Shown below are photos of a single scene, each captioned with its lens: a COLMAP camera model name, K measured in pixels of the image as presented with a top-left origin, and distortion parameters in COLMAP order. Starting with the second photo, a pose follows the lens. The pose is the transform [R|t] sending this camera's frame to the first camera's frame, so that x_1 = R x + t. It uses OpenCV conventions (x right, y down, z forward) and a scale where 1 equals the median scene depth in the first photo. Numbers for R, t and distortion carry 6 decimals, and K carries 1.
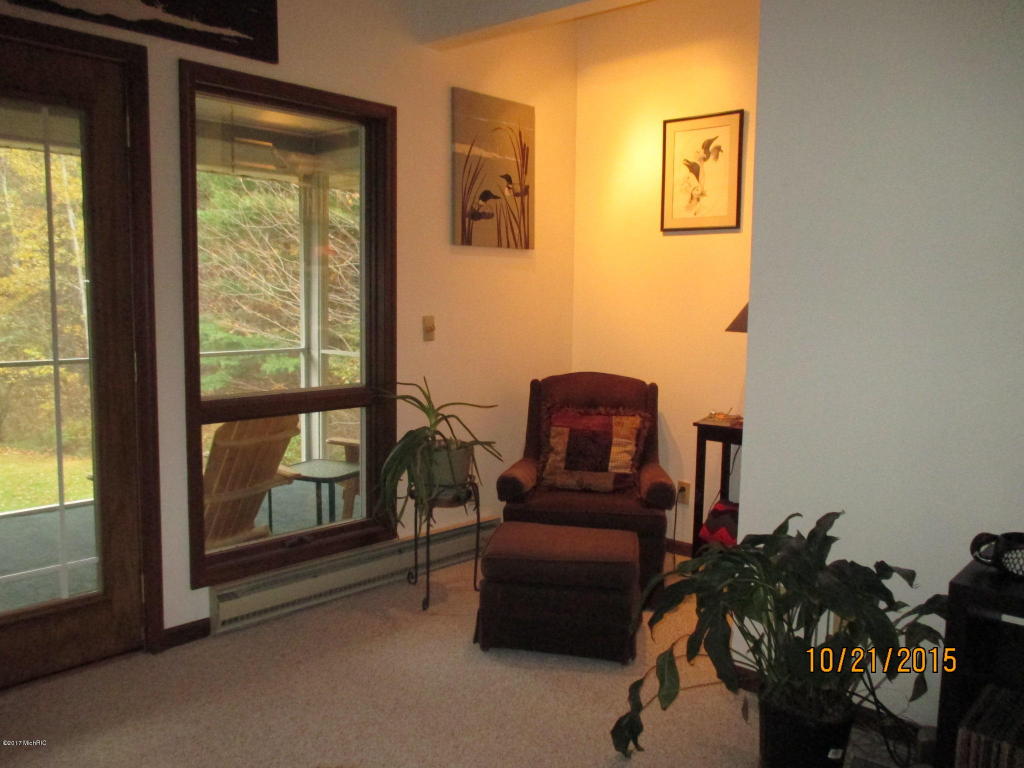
lens RADIAL K [[840.9, 0, 519.9], [0, 840.9, 388.1], [0, 0, 1]] dist [-0.038688, 0.015276]
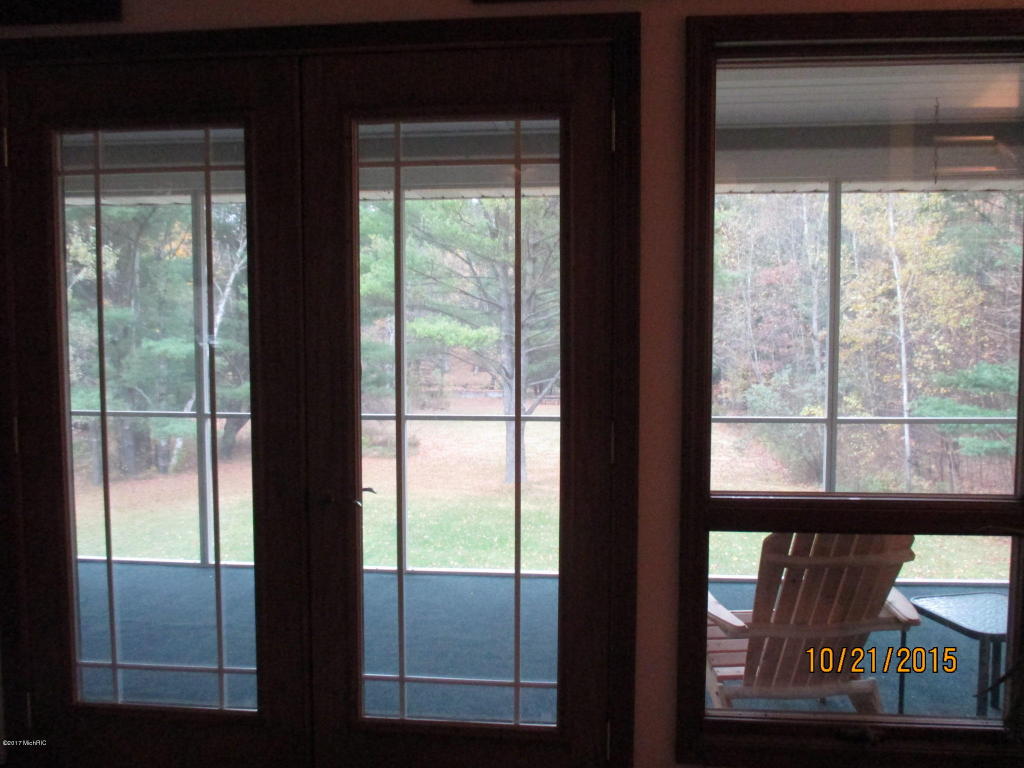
lens RADIAL K [[844.8, 0, 521.5], [0, 844.8, 389.5], [0, 0, 1]] dist [-0.038093, -0.006306]
pose [[0.589246, 0.033380, -0.807264, 0.089220], [-0.079028, 0.996736, -0.016470, -0.049552], [0.804080, 0.073501, 0.589961, 0.442807]]
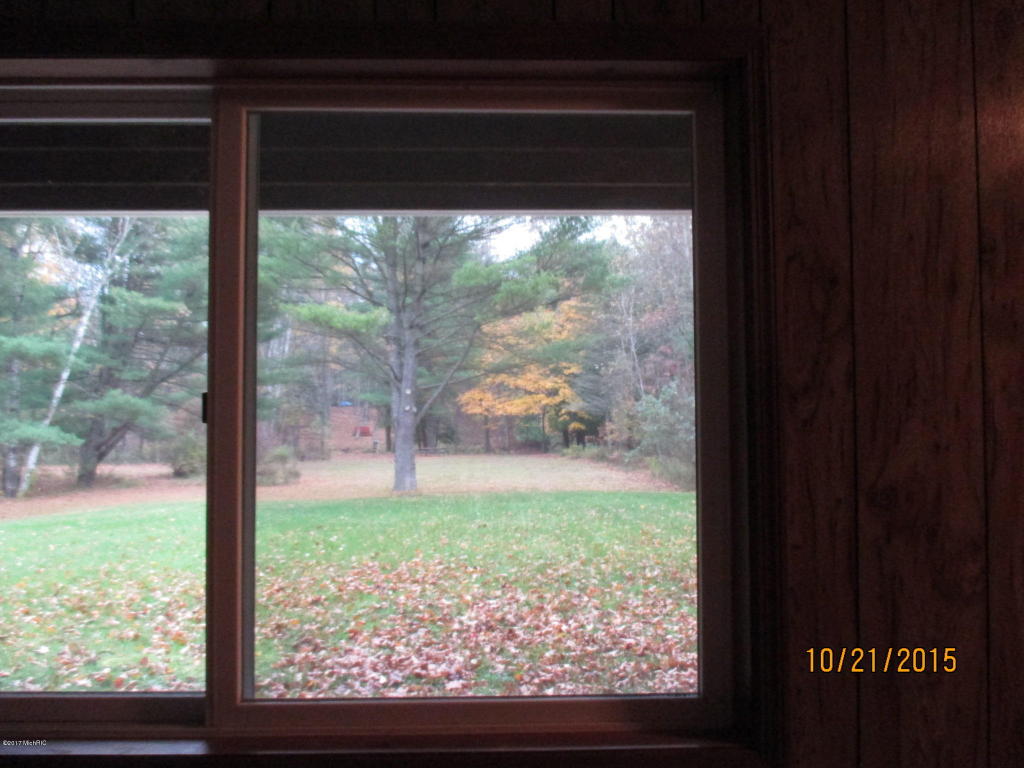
lens RADIAL K [[840.9, 0, 519.9], [0, 840.9, 388.1], [0, 0, 1]] dist [-0.038688, 0.015276]
pose [[0.695655, -0.051280, -0.716543, -0.208687], [-0.059429, 0.989922, -0.128541, 0.797749], [0.715913, 0.132004, 0.685597, 0.625116]]
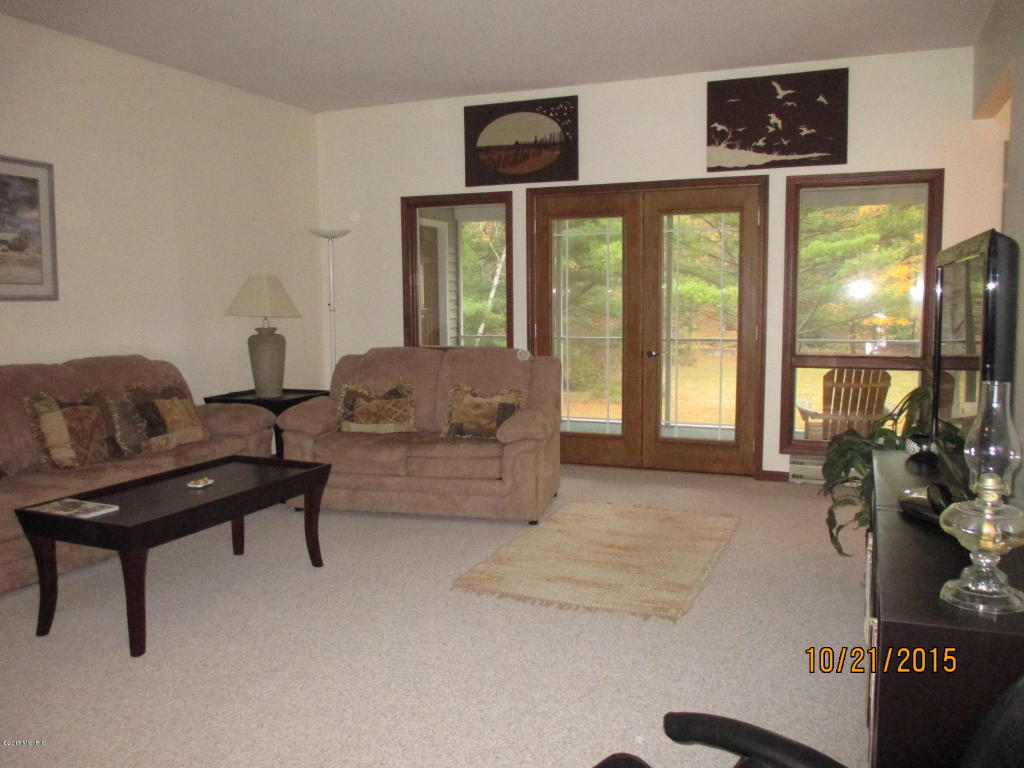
lens RADIAL K [[840.9, 0, 519.9], [0, 840.9, 388.1], [0, 0, 1]] dist [-0.038688, 0.015276]
pose [[0.331197, 0.082221, -0.939972, 1.151015], [-0.090647, 0.994361, 0.055040, 0.042650], [0.939197, 0.066976, 0.336783, -0.194357]]
